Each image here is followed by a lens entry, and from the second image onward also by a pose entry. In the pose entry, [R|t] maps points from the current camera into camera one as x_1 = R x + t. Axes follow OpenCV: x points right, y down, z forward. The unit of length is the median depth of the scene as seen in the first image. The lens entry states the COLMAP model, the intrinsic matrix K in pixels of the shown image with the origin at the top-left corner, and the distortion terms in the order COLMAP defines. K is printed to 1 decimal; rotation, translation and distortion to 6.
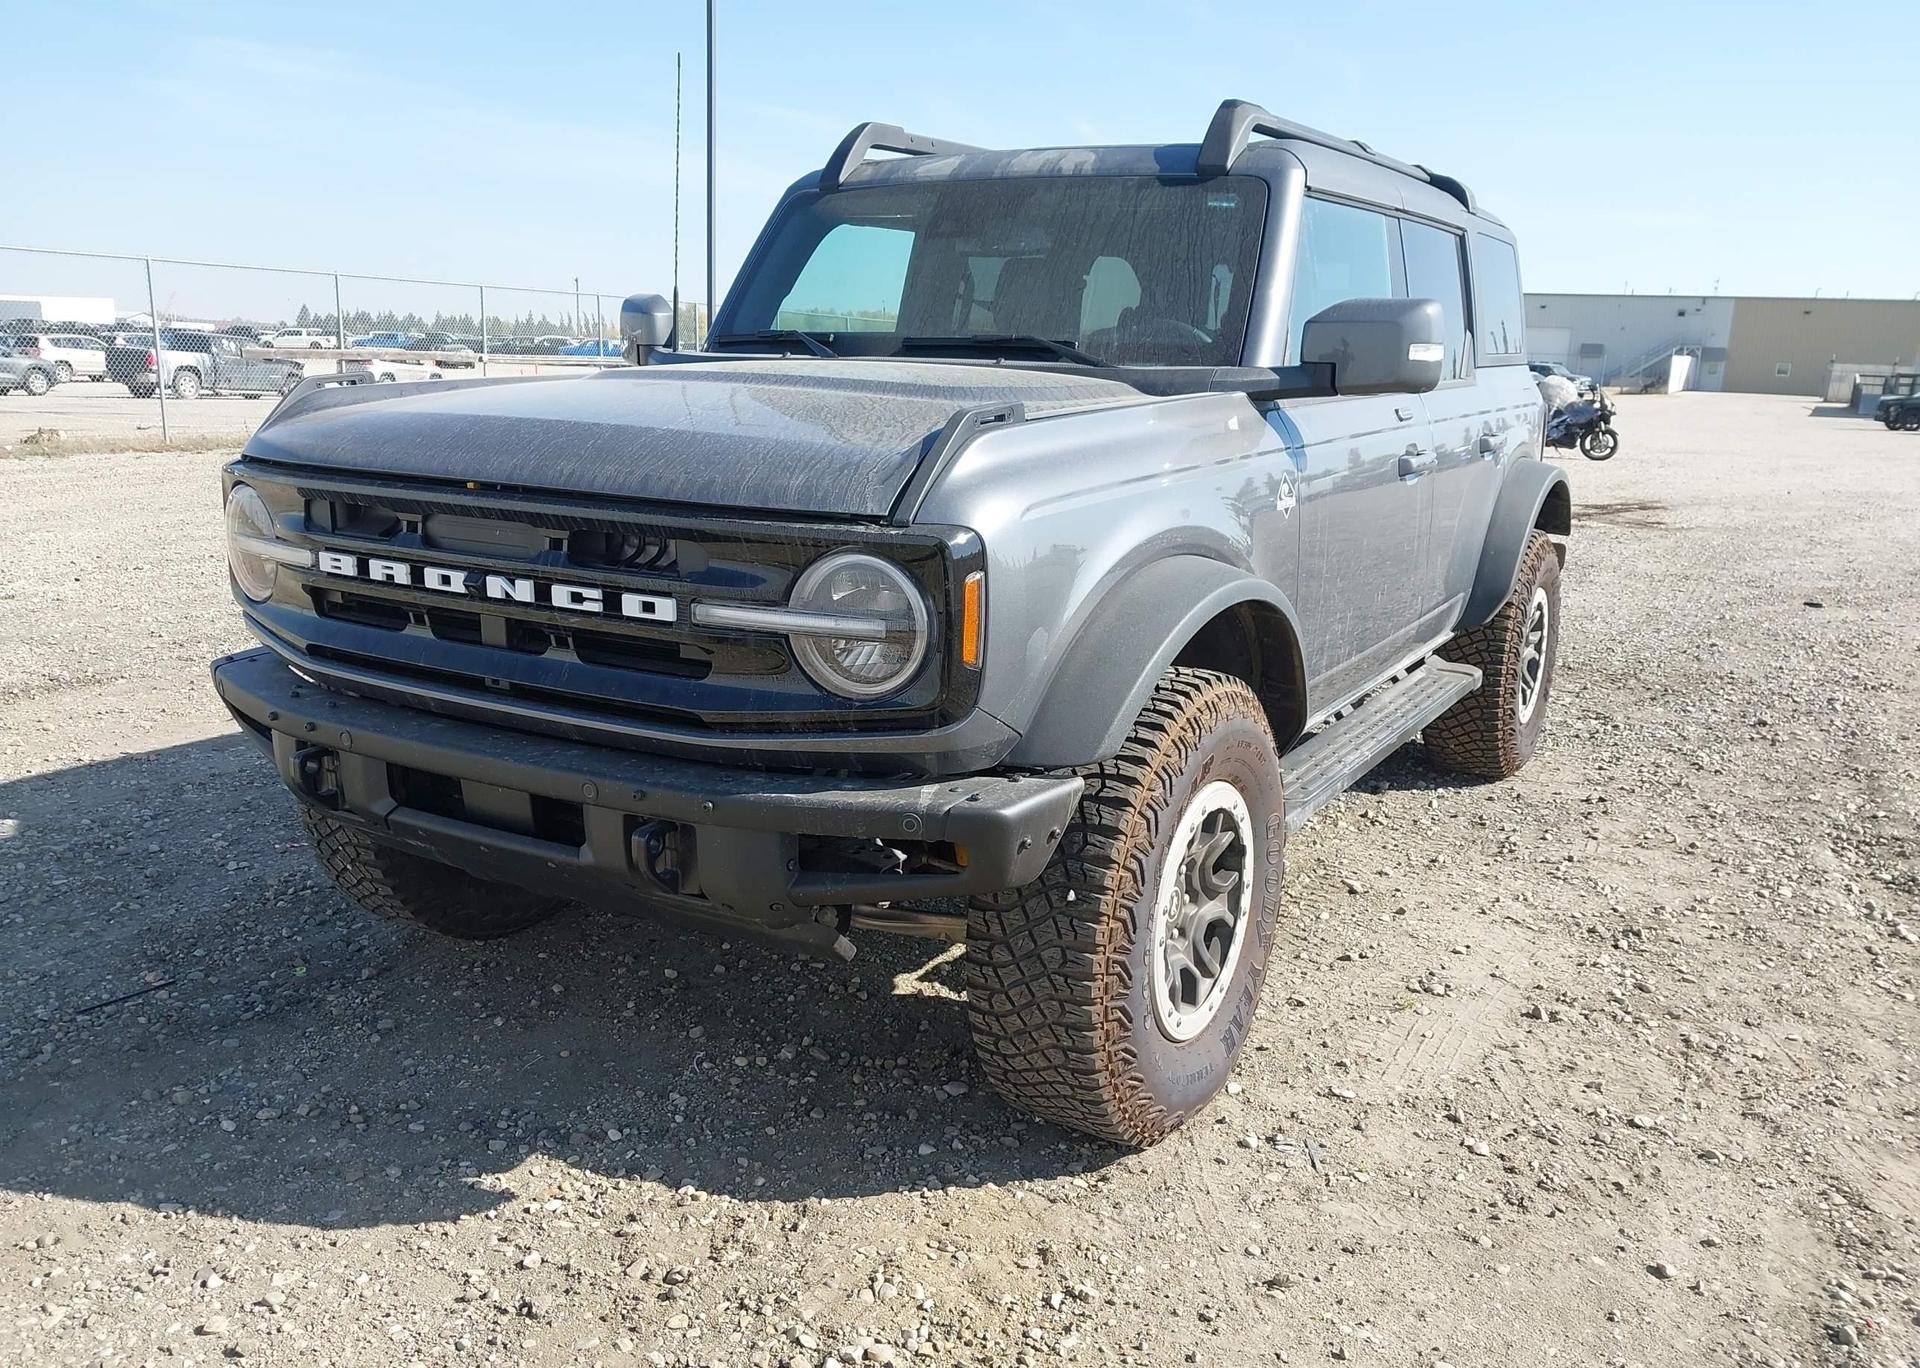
lens RADIAL K [[1544.3, 0, 978.5], [0, 1544.3, 685.4], [0, 0, 1]] dist [0.088106, -0.140634]
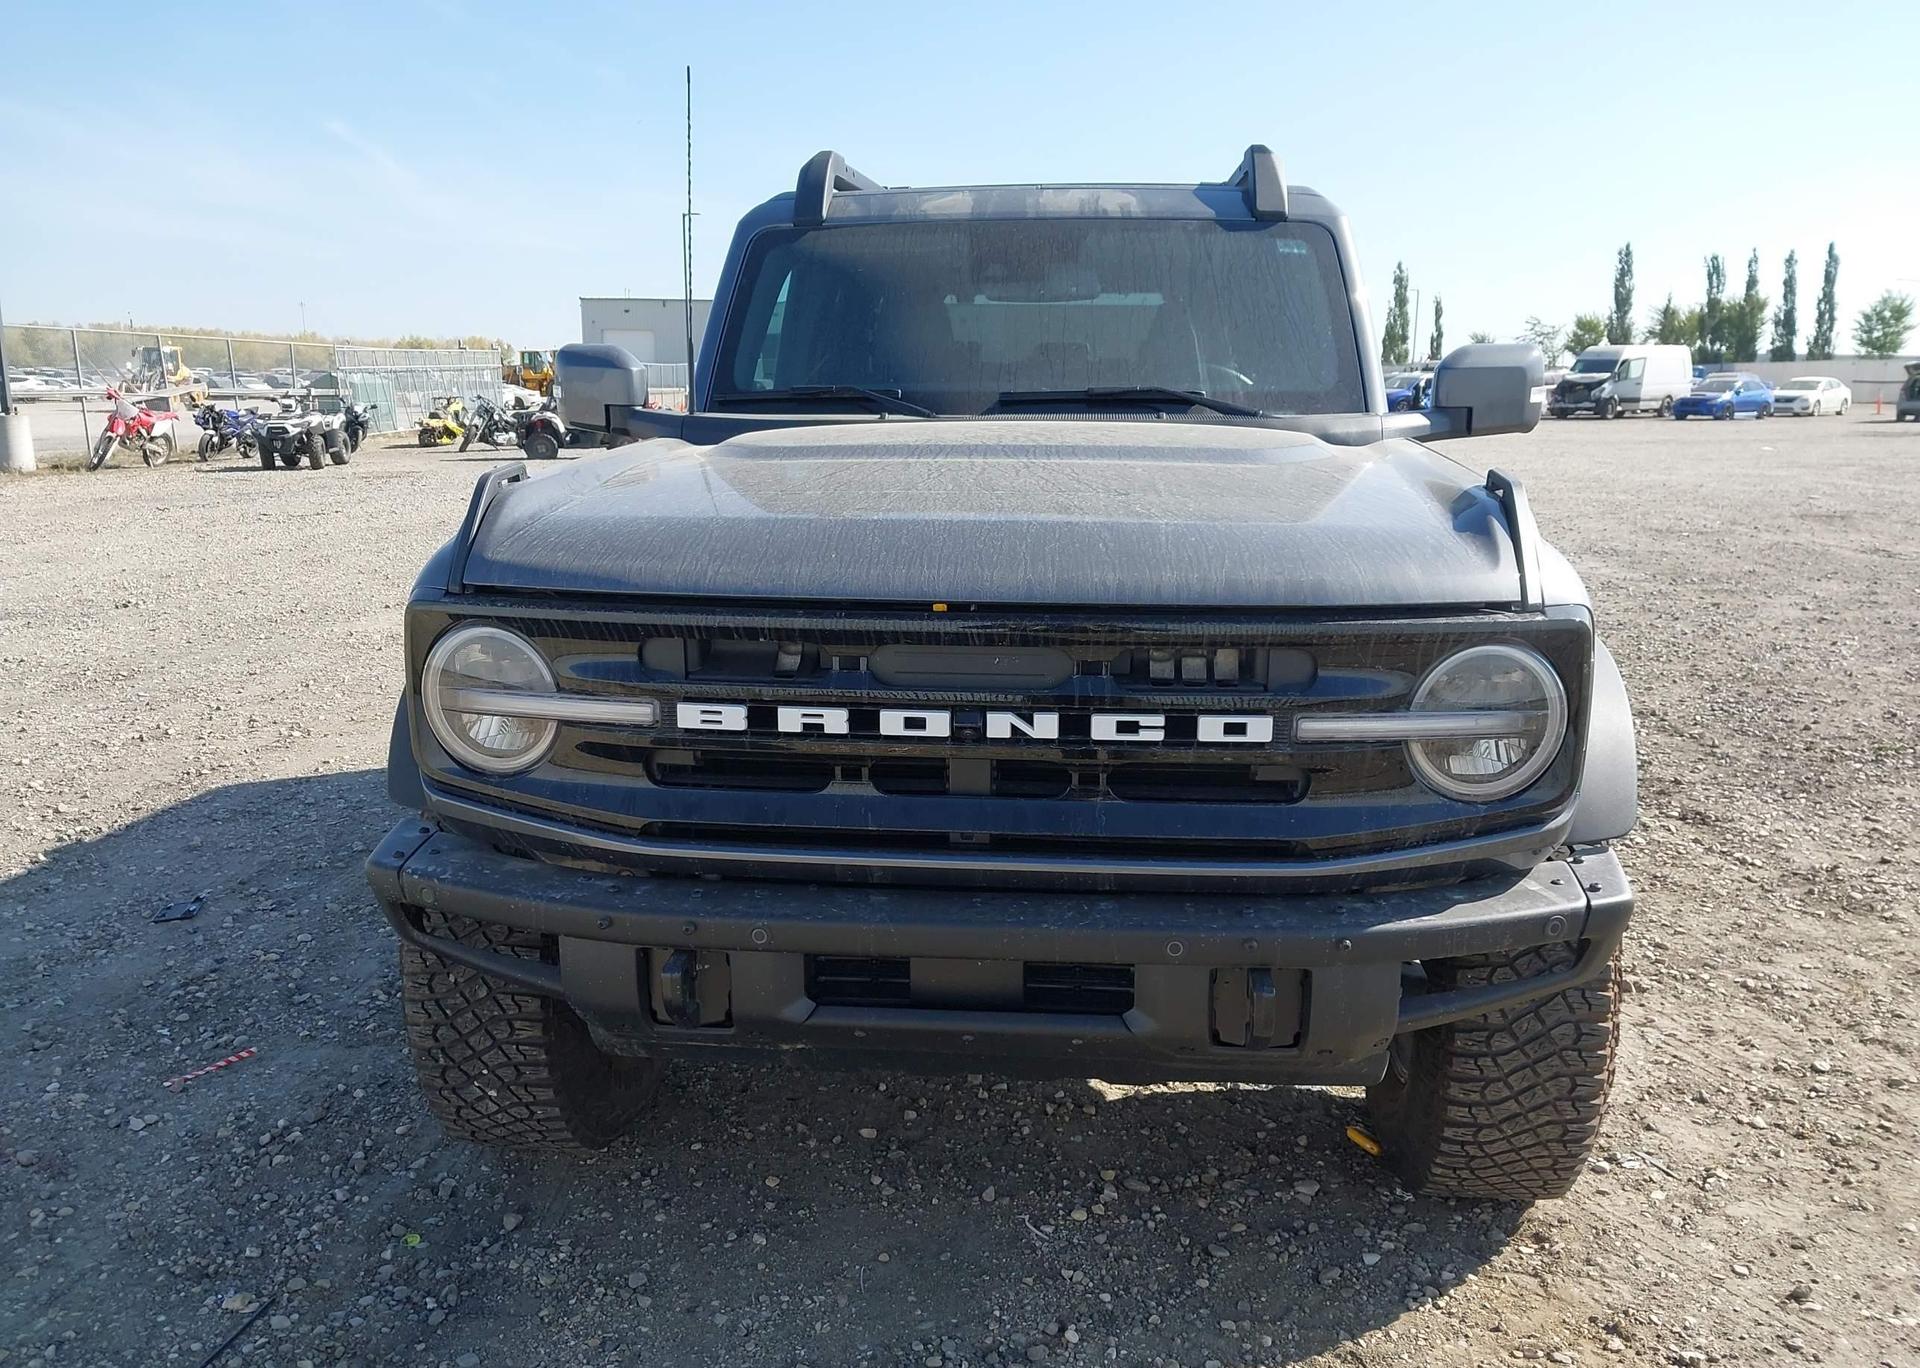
lens RADIAL K [[1544.3, 0, 956.2], [0, 1544.3, 679.5], [0, 0, 1]] dist [0.088106, -0.140634]
pose [[0.904475, -0.110413, 0.411987, -0.645742], [0.113288, 0.993408, 0.017523, -0.100959], [-0.411206, 0.030824, 0.911021, 0.243646]]
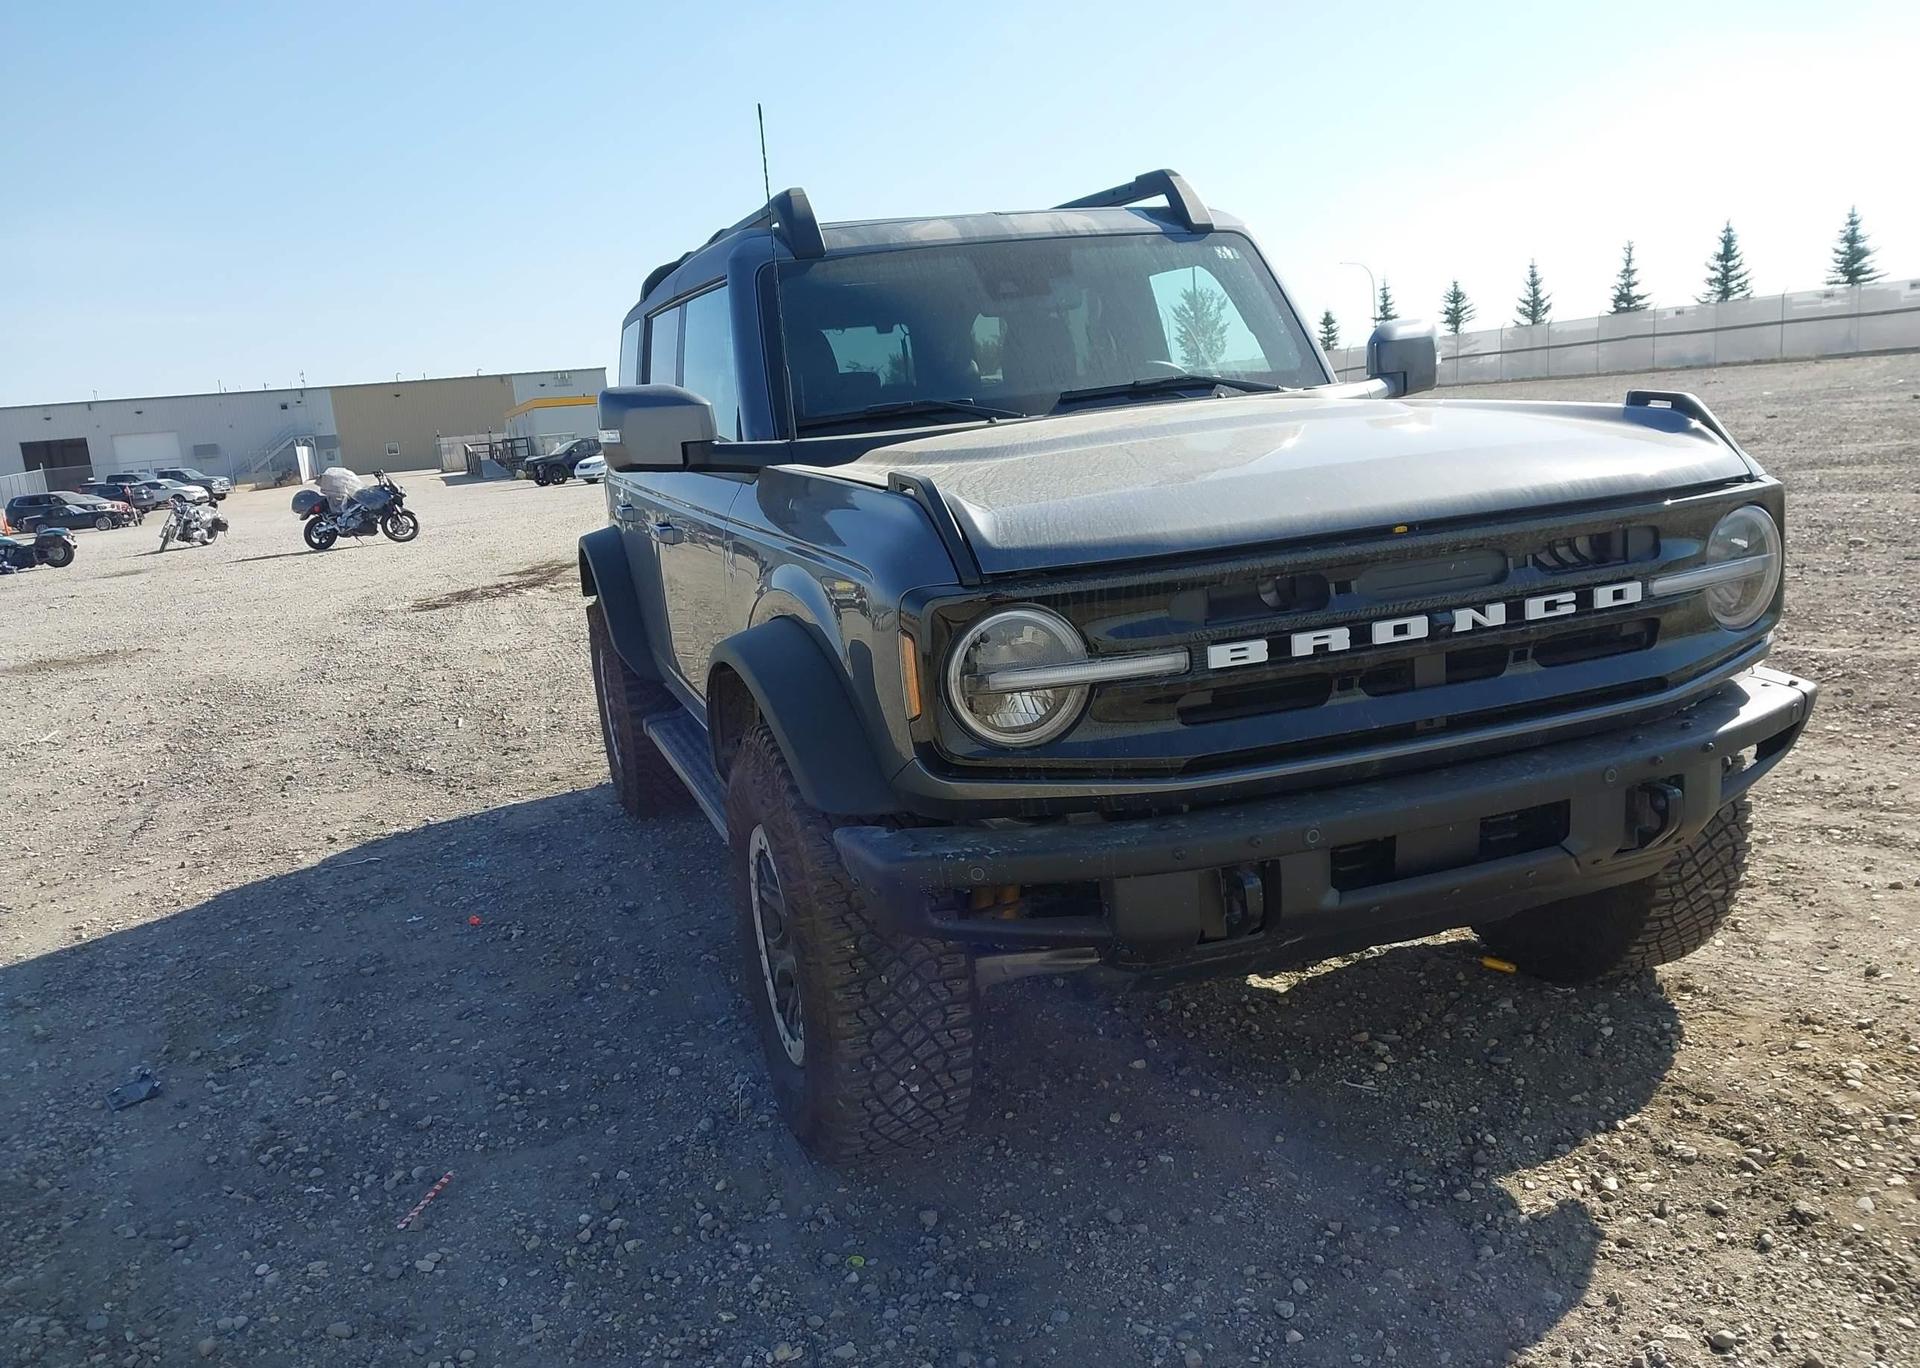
lens RADIAL K [[1544.3, 0, 956.8], [0, 1544.3, 683.5], [0, 0, 1]] dist [0.088106, -0.140634]
pose [[0.641089, -0.223978, 0.734056, -1.218301], [0.267325, 0.961738, 0.059980, -0.165039], [-0.719404, 0.157780, 0.676435, 0.542187]]
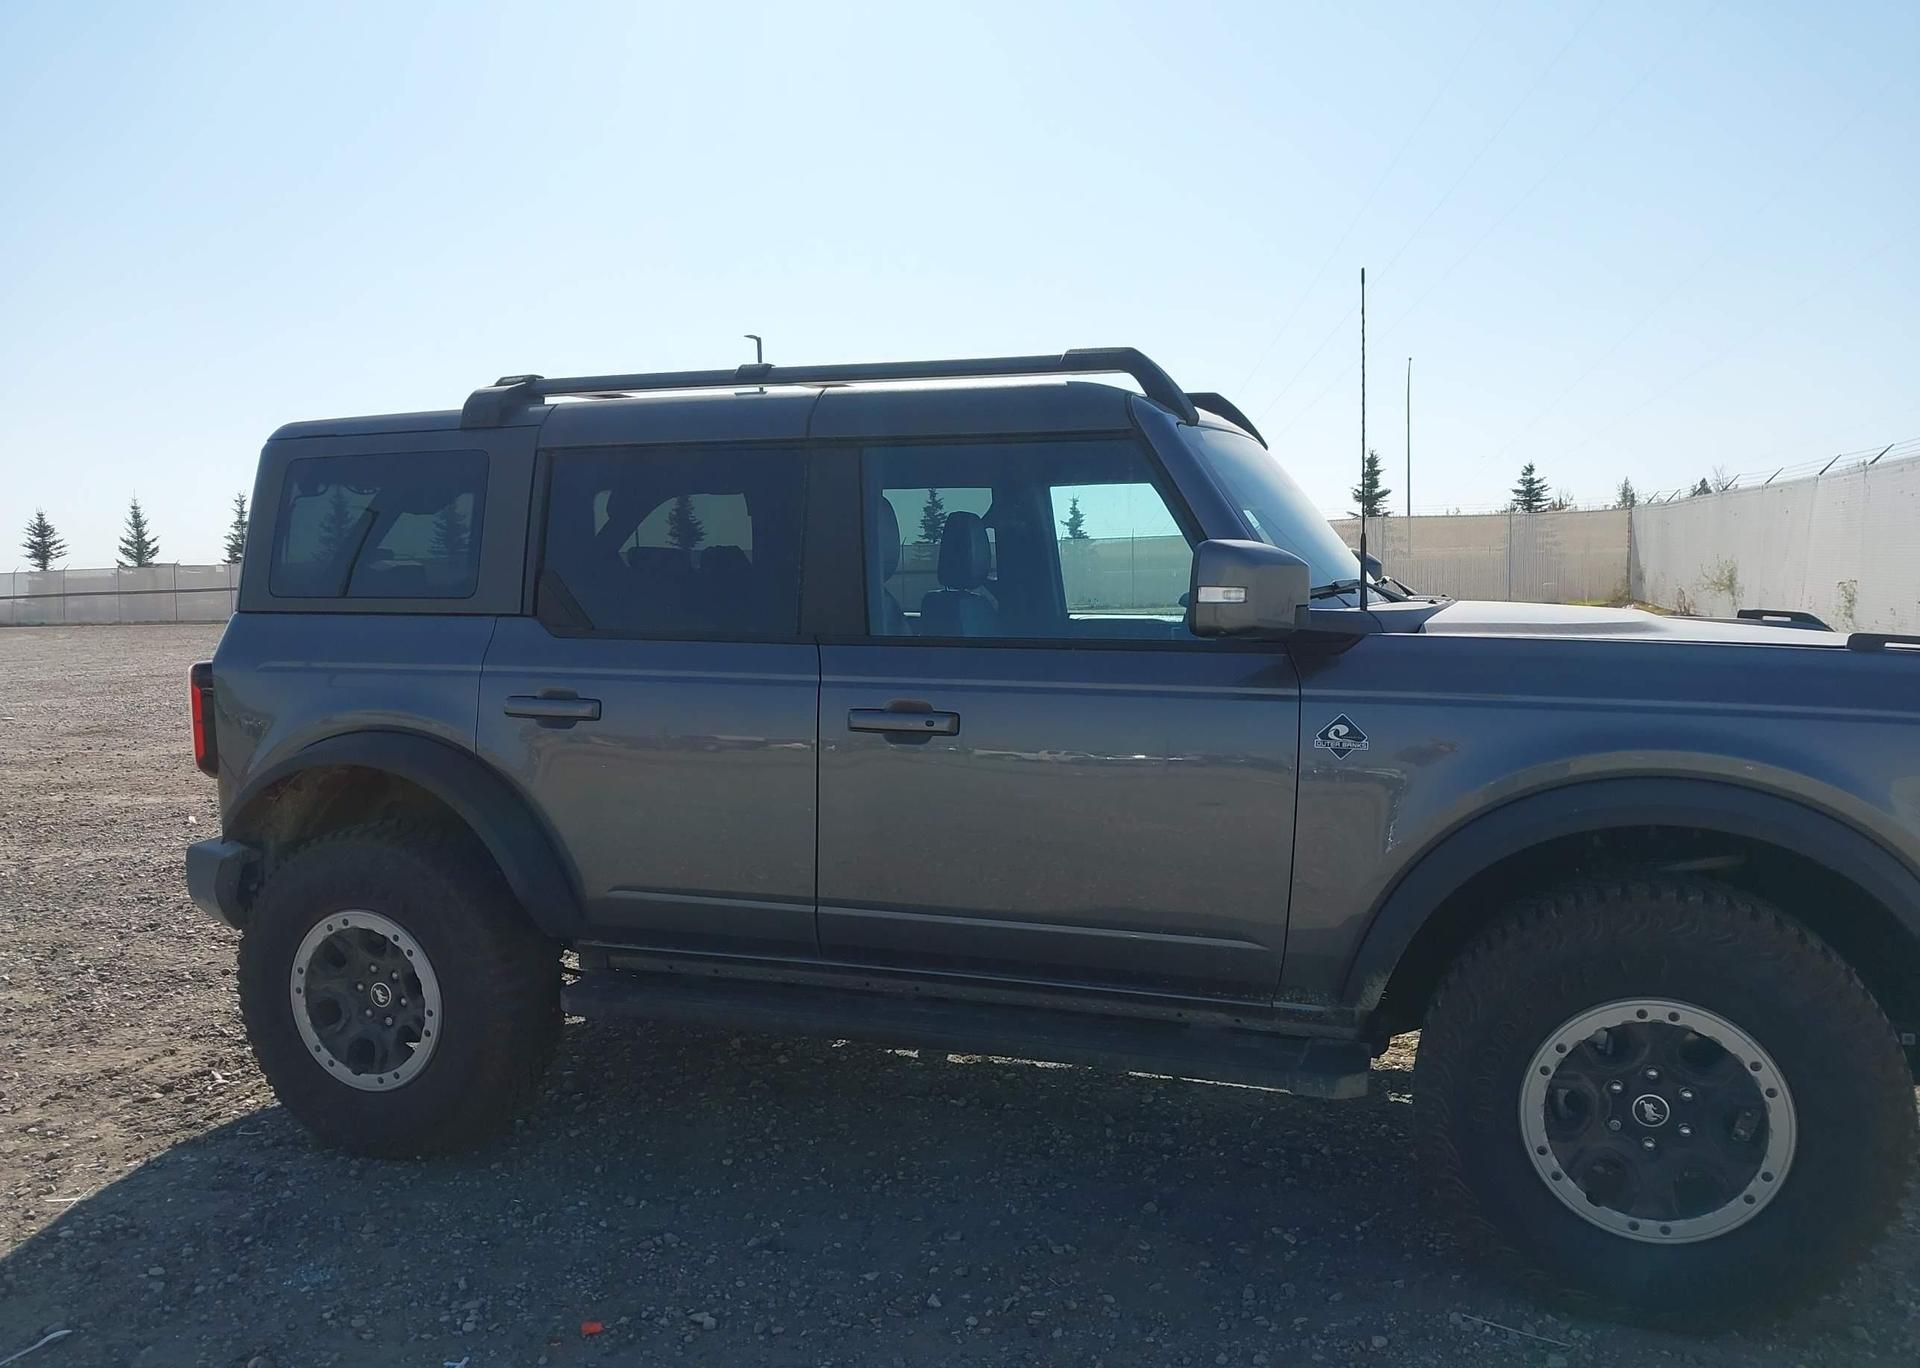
lens RADIAL K [[1544.3, 0, 964.3], [0, 1544.3, 679.6], [0, 0, 1]] dist [0.088106, -0.140634]
pose [[-0.203830, -0.093857, 0.974497, -1.458057], [0.218468, 0.965933, 0.138728, -0.515045], [-0.954319, 0.241173, -0.176381, 2.057029]]
